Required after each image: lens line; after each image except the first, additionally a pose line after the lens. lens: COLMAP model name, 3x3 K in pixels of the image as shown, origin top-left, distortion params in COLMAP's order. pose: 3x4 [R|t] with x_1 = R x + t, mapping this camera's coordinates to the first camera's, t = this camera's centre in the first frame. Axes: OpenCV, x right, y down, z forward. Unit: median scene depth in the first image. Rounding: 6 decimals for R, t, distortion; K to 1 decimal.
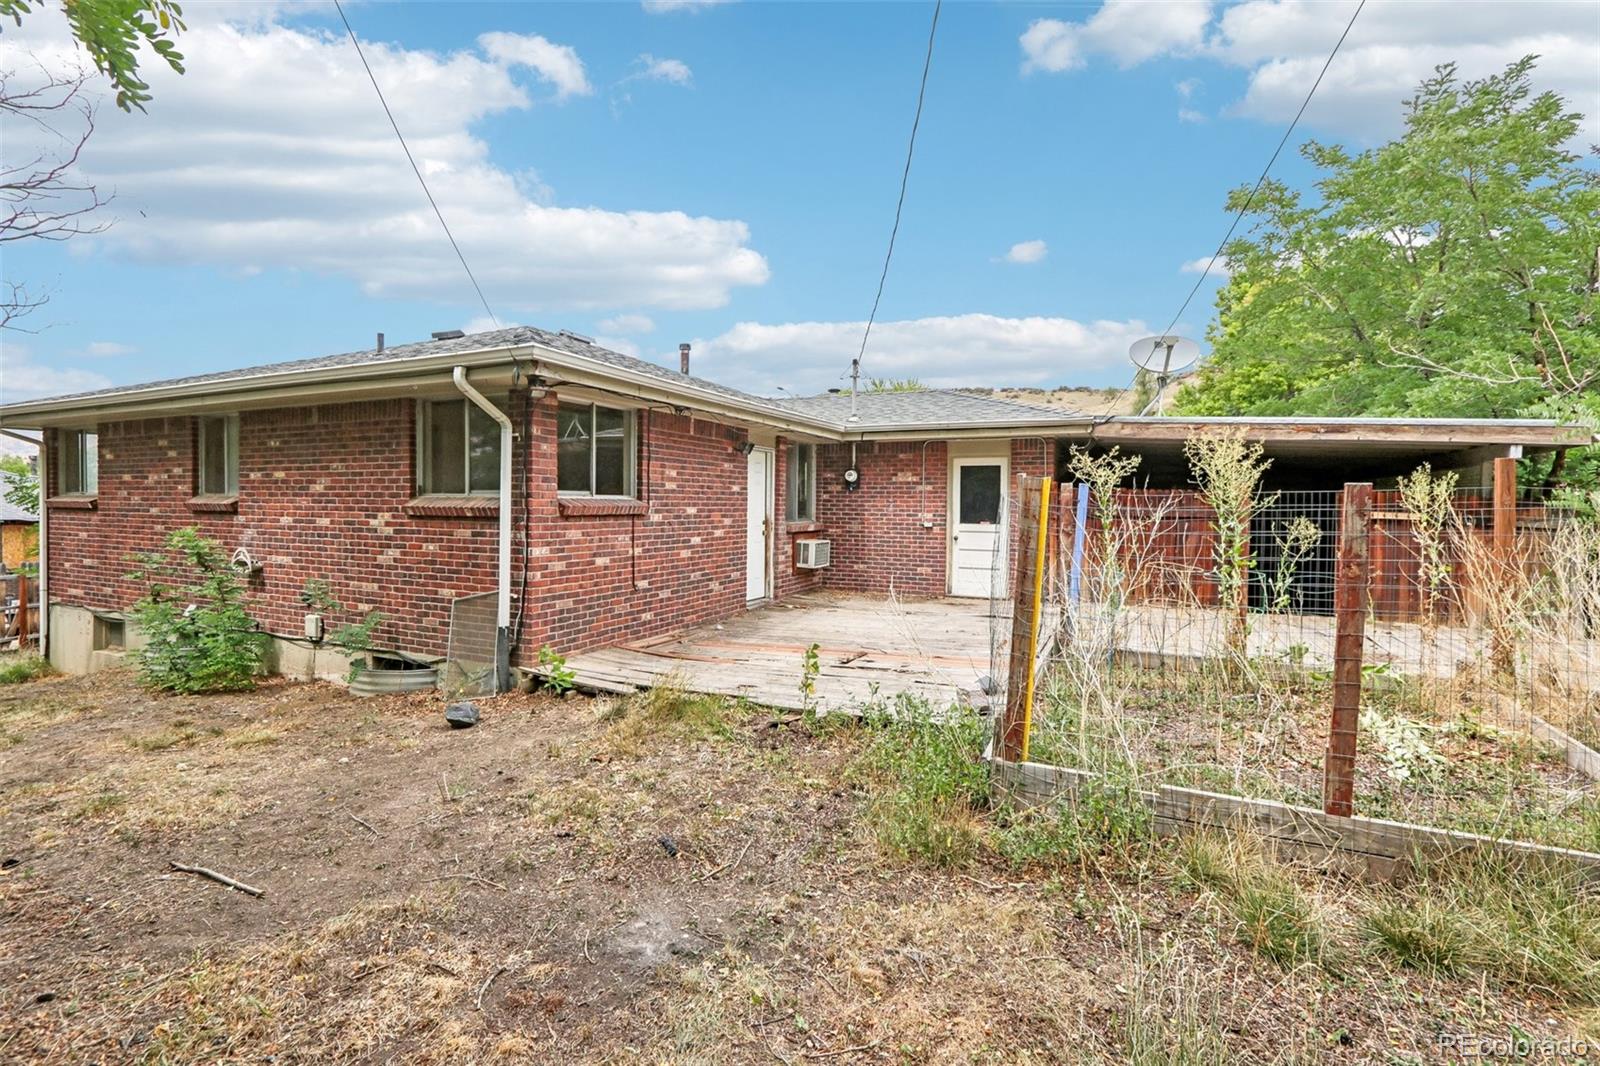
lens RADIAL K [[774.3, 0, 792.1], [0, 774.3, 507.0], [0, 0, 1]] dist [-0.006118, -0.000522]
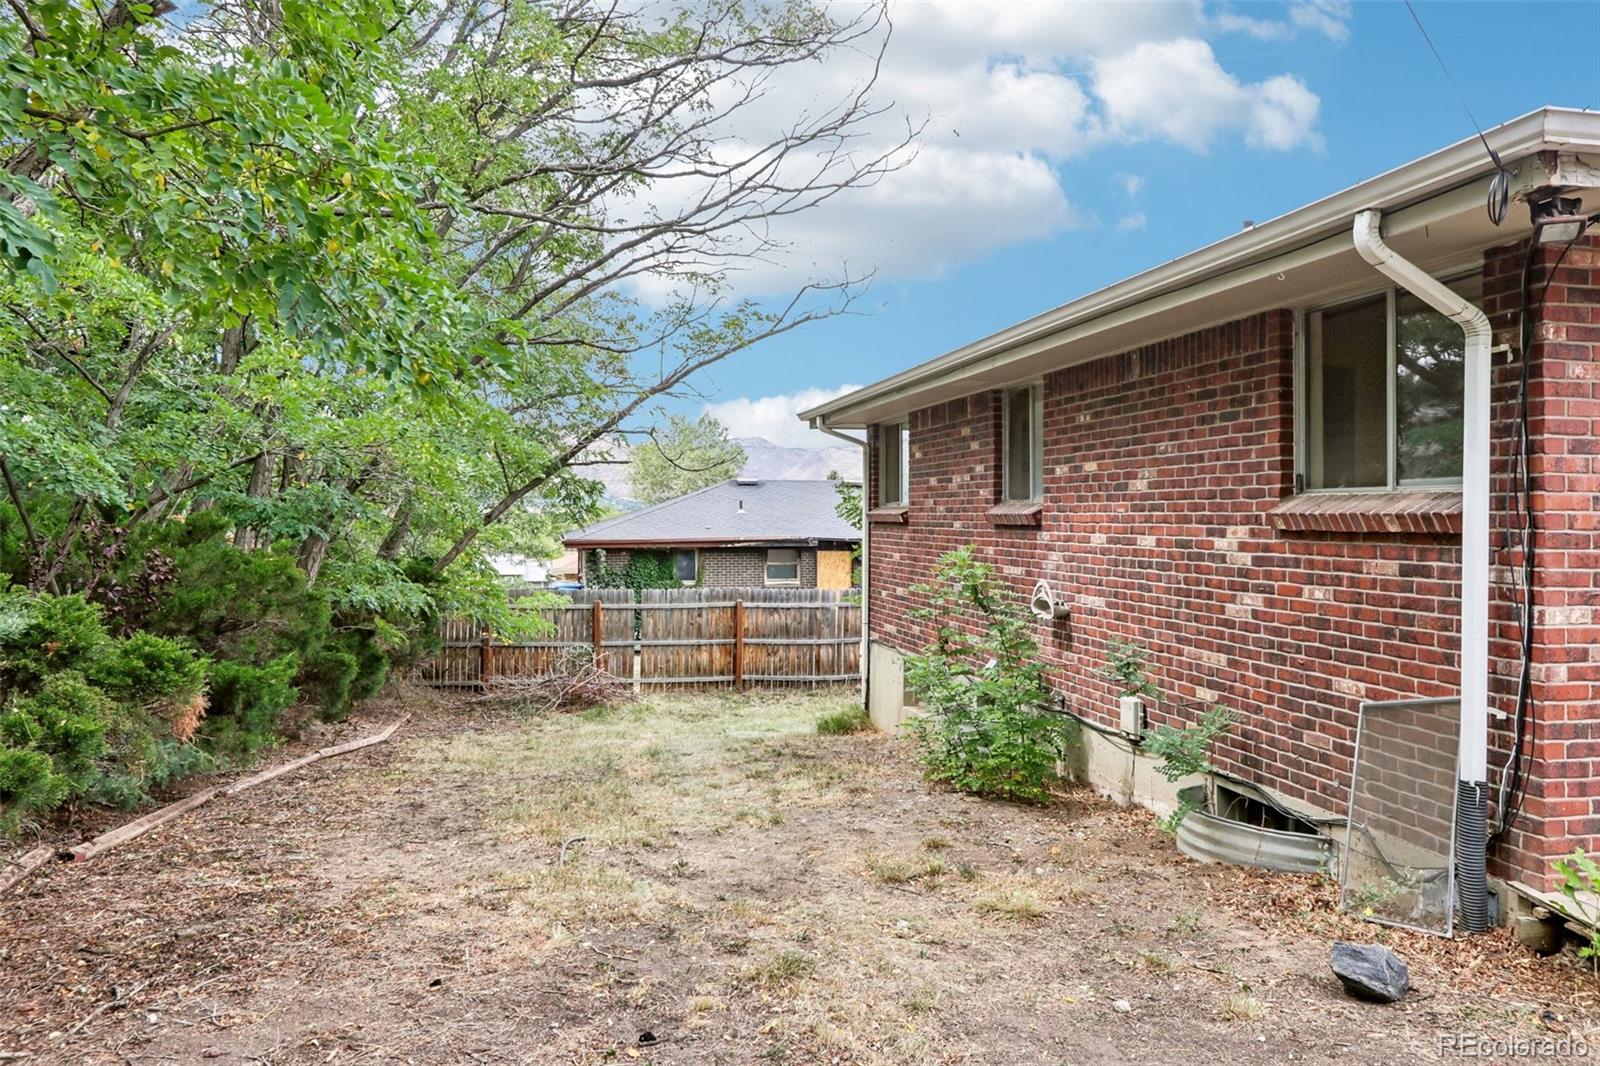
lens RADIAL K [[1161.7, 0, 780.4], [0, 1161.7, 507.4], [0, 0, 1]] dist [0.006456, 0.000937]
pose [[0.614726, -0.009772, -0.788680, -0.077825], [-0.007183, 0.999812, -0.017987, 0.011281], [0.788708, 0.016722, 0.614541, 0.241495]]
